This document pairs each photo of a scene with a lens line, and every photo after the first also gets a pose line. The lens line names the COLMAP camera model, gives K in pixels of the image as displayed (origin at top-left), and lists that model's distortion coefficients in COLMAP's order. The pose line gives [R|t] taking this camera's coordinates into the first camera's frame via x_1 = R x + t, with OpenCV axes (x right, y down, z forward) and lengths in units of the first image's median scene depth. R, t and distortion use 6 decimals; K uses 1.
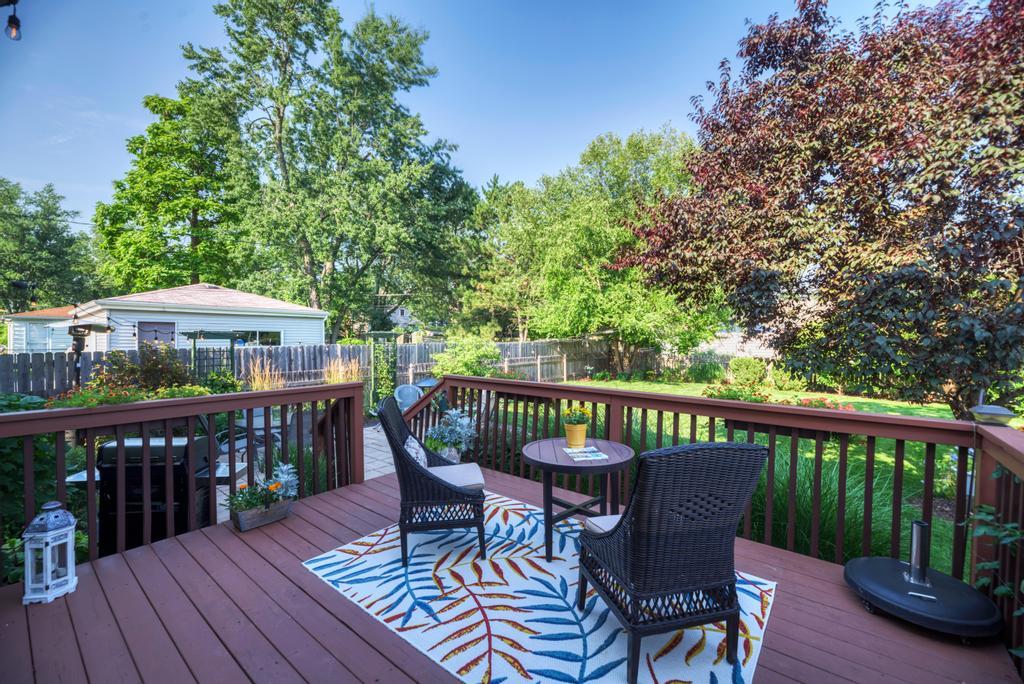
lens RADIAL K [[416.4, 0, 515.4], [0, 416.4, 347.6], [0, 0, 1]] dist [0.002924, -0.000558]
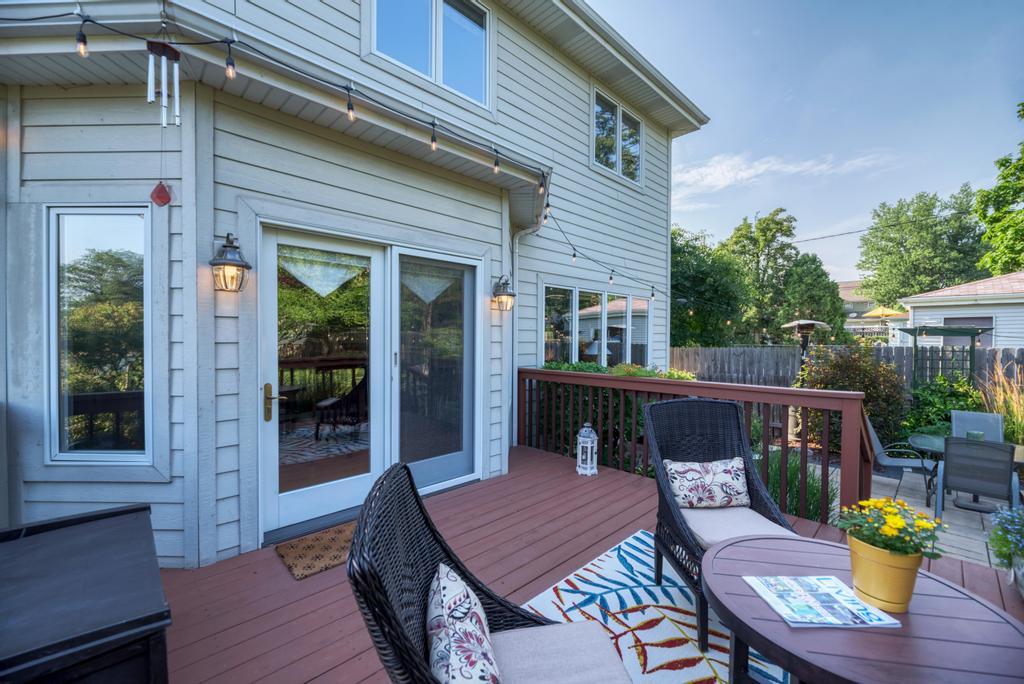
lens RADIAL K [[416.4, 0, 506.6], [0, 416.4, 343.9], [0, 0, 1]] dist [0.002924, -0.000558]
pose [[-0.139048, 0.019338, -0.990097, 0.706203], [-0.024796, 0.999428, 0.023003, -0.008678], [0.989975, 0.027749, -0.138489, 0.836116]]
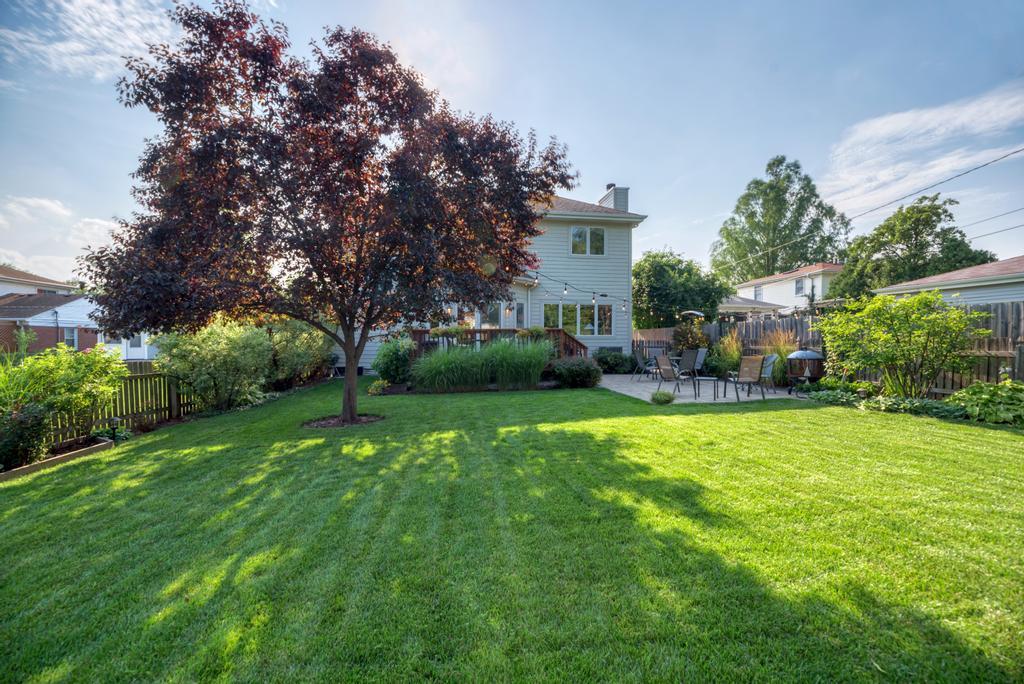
lens RADIAL K [[416.4, 0, 508.8], [0, 416.4, 345.7], [0, 0, 1]] dist [0.002924, -0.000558]
pose [[-0.688907, 0.015239, -0.724689, 2.566868], [-0.010453, 0.999466, 0.030955, 0.114437], [0.724774, 0.028900, -0.688380, 3.398058]]
